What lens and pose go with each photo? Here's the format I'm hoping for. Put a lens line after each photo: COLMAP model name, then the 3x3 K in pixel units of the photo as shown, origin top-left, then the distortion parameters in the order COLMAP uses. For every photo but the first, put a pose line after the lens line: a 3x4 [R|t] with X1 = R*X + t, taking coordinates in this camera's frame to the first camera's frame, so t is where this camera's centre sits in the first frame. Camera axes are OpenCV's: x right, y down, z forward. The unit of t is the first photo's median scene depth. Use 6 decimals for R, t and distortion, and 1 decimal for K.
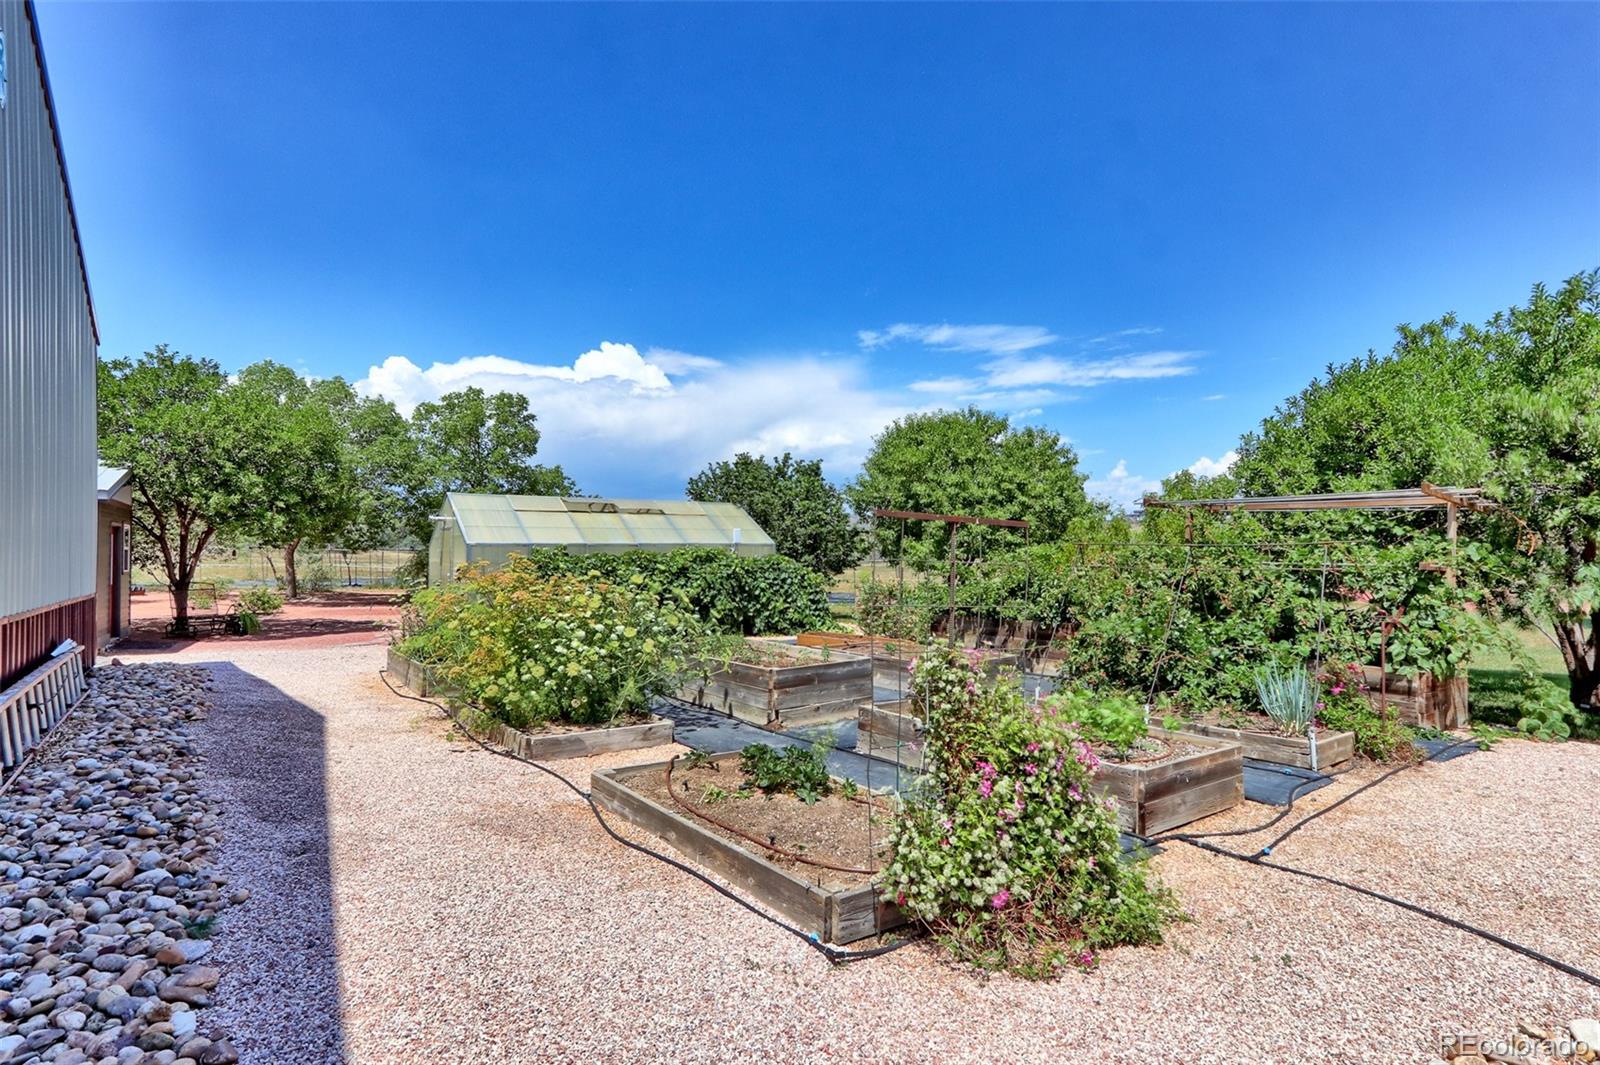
lens RADIAL K [[768.7, 0, 800.0], [0, 768.7, 532.5], [0, 0, 1]] dist [0.000202, 0.000103]
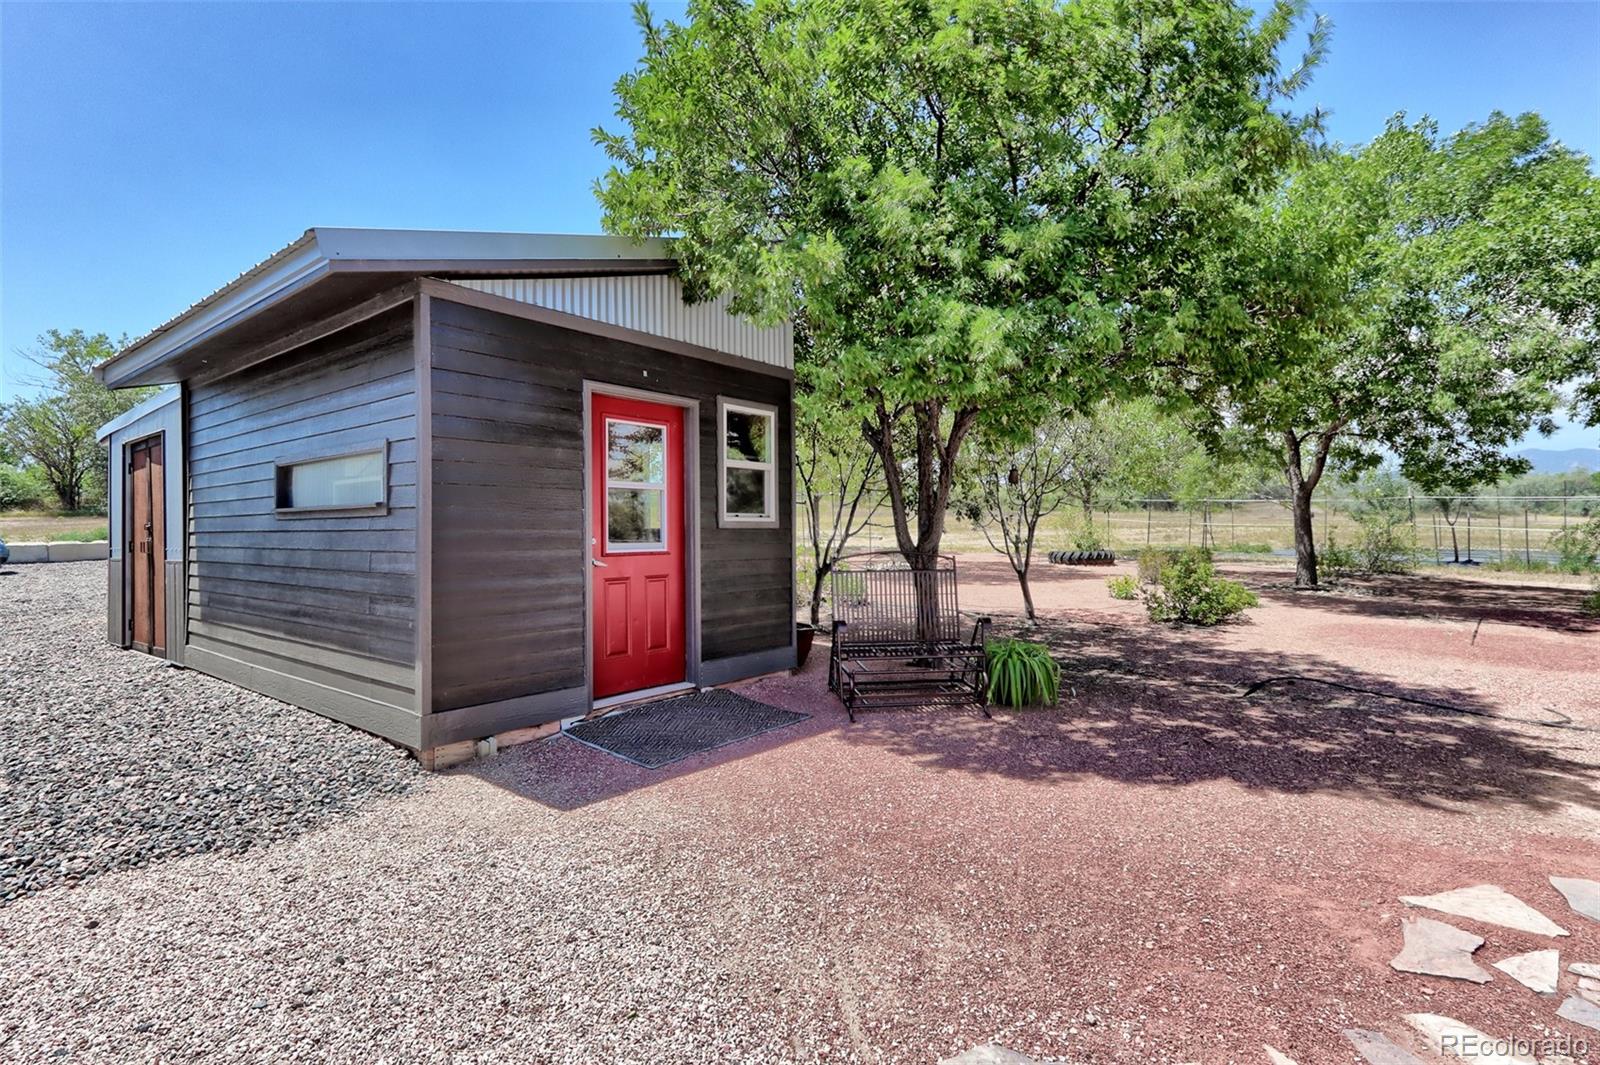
lens RADIAL K [[768.7, 0, 800.0], [0, 768.7, 532.5], [0, 0, 1]] dist [0.000202, 0.000103]
pose [[0.298947, 0.029289, -0.953820, -0.278440], [0.017492, 0.999193, 0.036165, 0.026560], [0.954109, -0.027496, 0.298194, 0.534925]]
